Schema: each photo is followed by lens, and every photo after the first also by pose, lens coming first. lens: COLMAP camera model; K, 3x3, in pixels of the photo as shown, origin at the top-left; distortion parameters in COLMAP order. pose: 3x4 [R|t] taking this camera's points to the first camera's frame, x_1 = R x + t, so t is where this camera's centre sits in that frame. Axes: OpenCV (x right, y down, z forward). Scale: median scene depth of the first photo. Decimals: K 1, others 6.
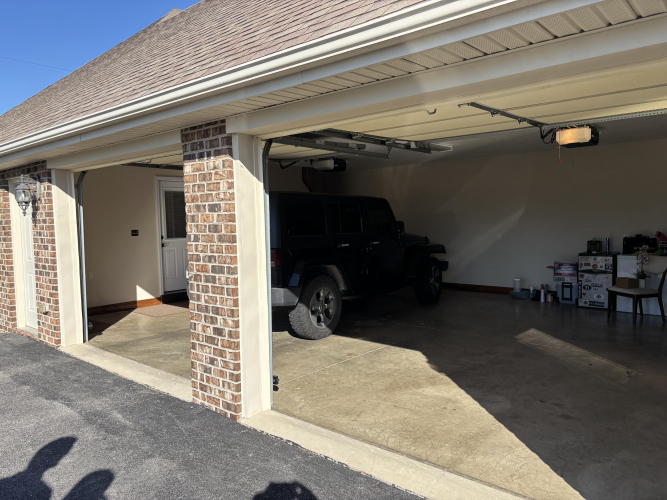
lens RADIAL K [[502.6, 0, 333.4], [0, 502.6, 249.1], [0, 0, 1]] dist [0.042162, -0.052013]
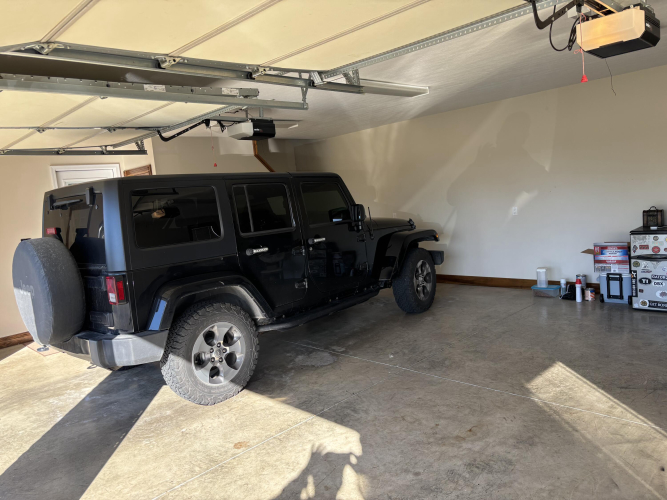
lens RADIAL K [[502.6, 0, 333.1], [0, 502.6, 250.4], [0, 0, 1]] dist [0.042162, -0.052013]
pose [[0.994278, -0.069267, -0.081324, 0.147248], [0.073784, 0.995815, 0.053924, -0.031192], [0.077249, -0.059616, 0.995228, 0.301817]]
